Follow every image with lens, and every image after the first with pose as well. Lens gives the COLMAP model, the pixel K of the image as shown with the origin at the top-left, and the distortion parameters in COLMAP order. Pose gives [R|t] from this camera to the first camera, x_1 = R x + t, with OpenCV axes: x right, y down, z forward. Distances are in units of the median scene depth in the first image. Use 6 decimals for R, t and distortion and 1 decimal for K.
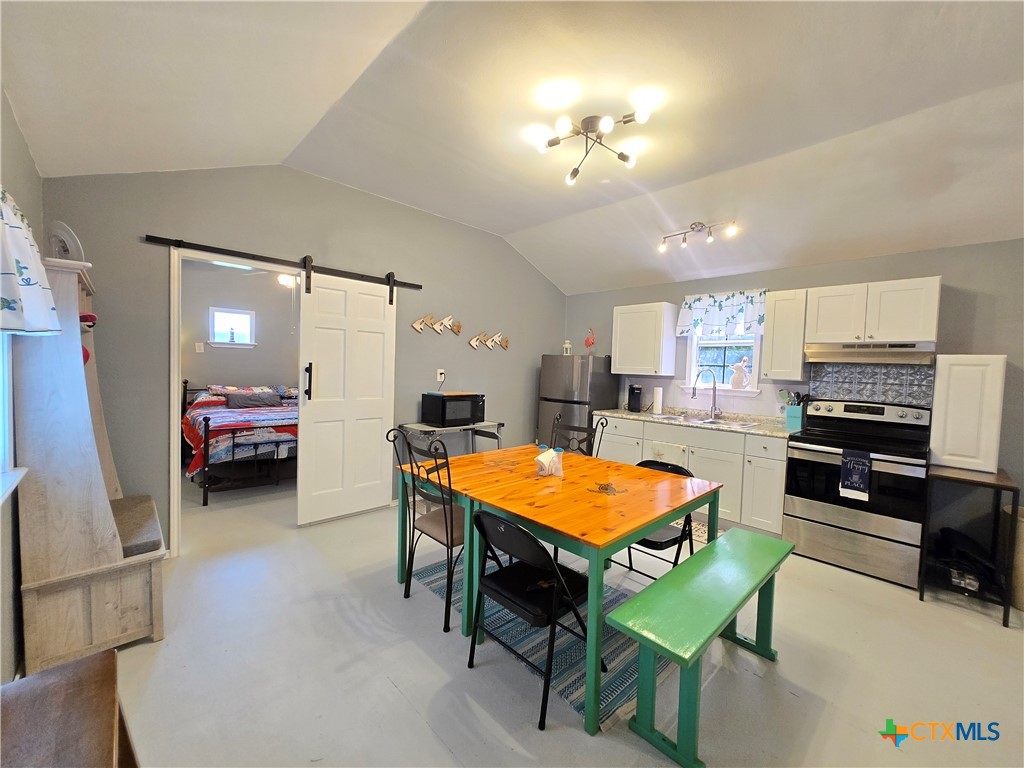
lens RADIAL K [[408.5, 0, 519.1], [0, 408.5, 386.1], [0, 0, 1]] dist [0.000451, -0.000684]
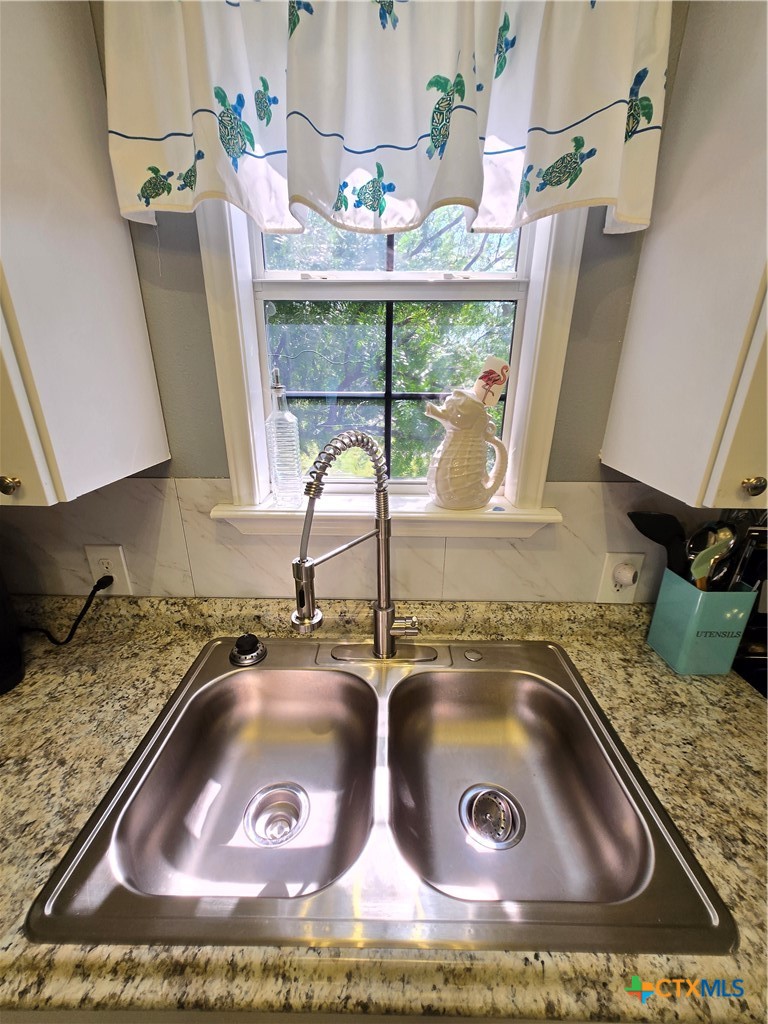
lens RADIAL K [[408.5, 0, 381.4], [0, 408.5, 516.2], [0, 0, 1]] dist [0.000451, -0.000684]
pose [[0.716562, -0.264355, 0.645488, 0.381574], [0.048424, 0.942021, 0.332042, -0.071601], [-0.695840, -0.206672, 0.687817, 0.941971]]
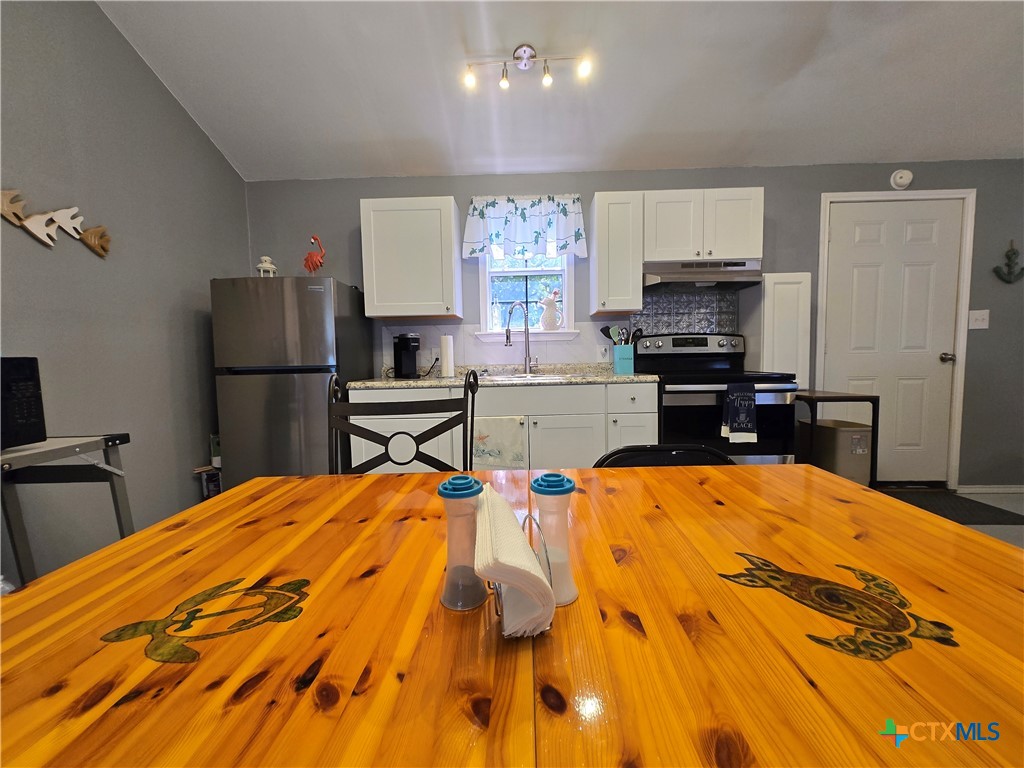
lens RADIAL K [[408.5, 0, 515.5], [0, 408.5, 383.1], [0, 0, 1]] dist [0.000451, -0.000684]
pose [[0.714449, -0.096527, 0.692997, -0.041920], [0.075600, 0.995289, 0.060693, 0.055715], [-0.695591, 0.009029, 0.718381, 0.547909]]
